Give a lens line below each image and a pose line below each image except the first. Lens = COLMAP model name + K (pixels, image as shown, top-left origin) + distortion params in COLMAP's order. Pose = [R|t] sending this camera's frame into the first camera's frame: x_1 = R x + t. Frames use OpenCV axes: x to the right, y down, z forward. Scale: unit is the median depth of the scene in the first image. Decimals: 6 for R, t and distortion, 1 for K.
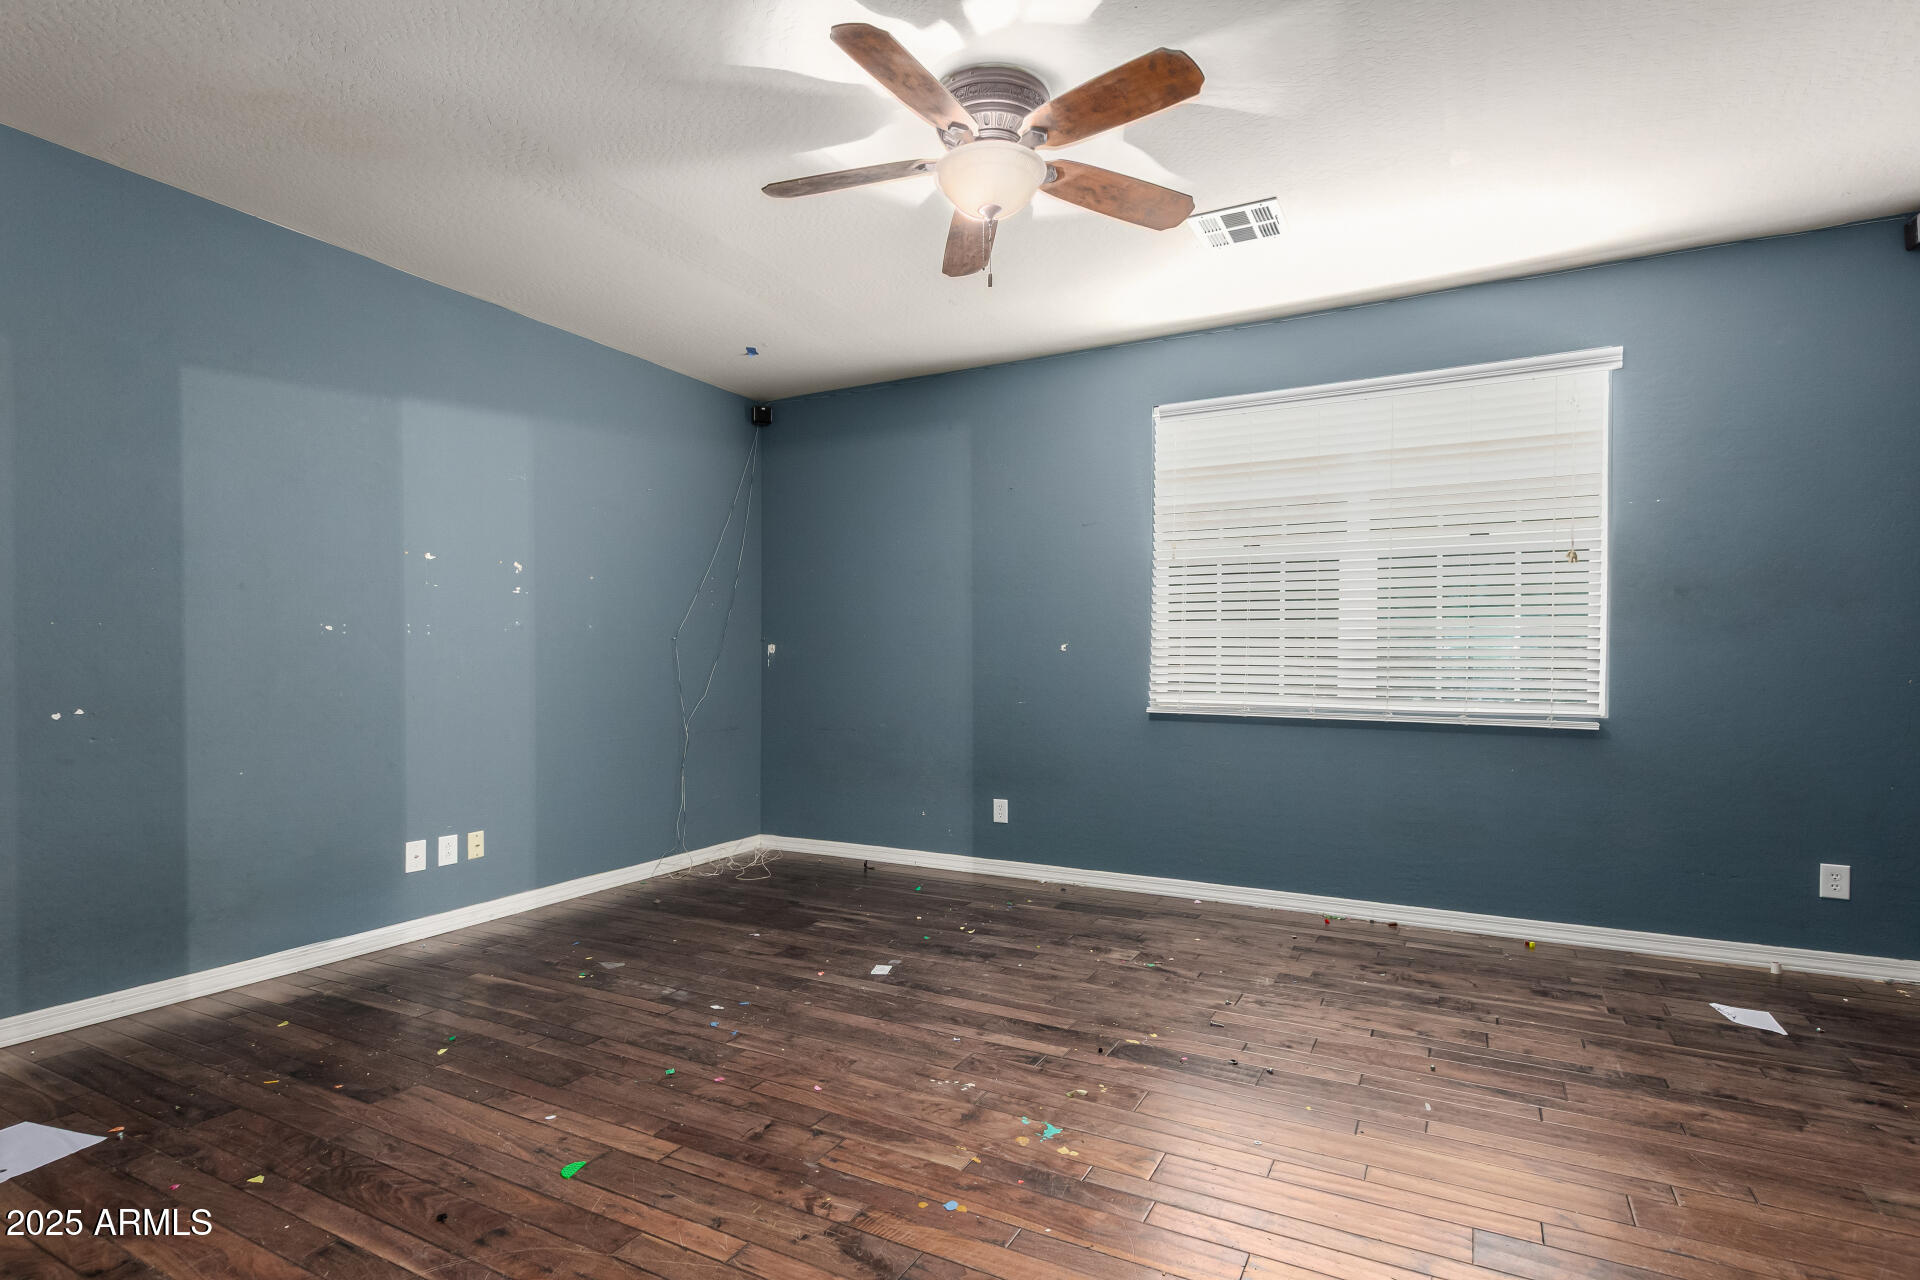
lens RADIAL K [[904.2, 0, 957.2], [0, 904.2, 650.2], [0, 0, 1]] dist [0.016439, -0.006838]
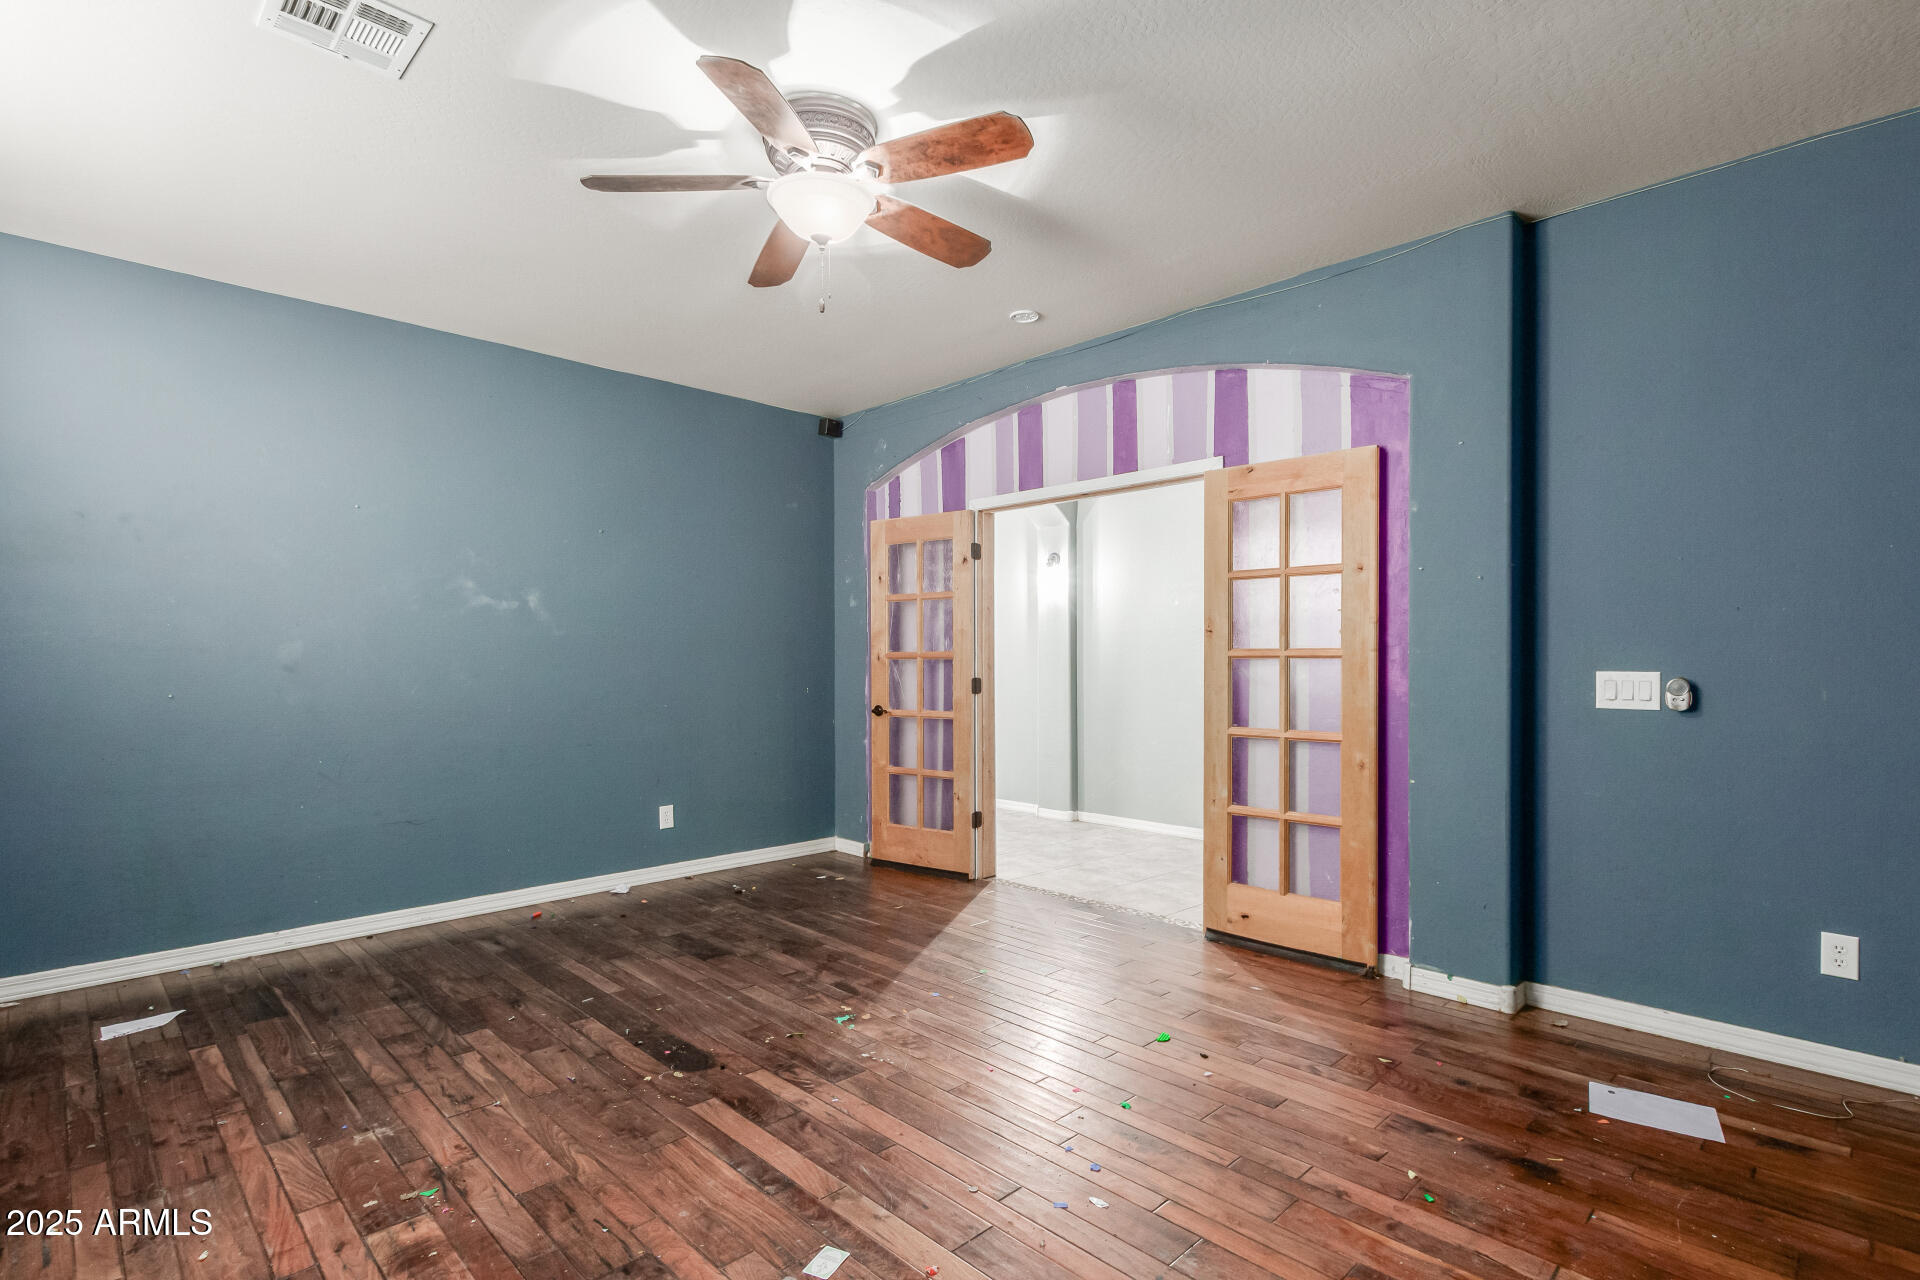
lens RADIAL K [[904.2, 0, 957.2], [0, 904.2, 650.2], [0, 0, 1]] dist [0.016439, -0.006838]
pose [[-0.956044, 0.004265, 0.293193, -0.383890], [-0.004475, 0.999566, -0.029133, -0.013768], [-0.293190, -0.029165, -0.955609, 1.797038]]
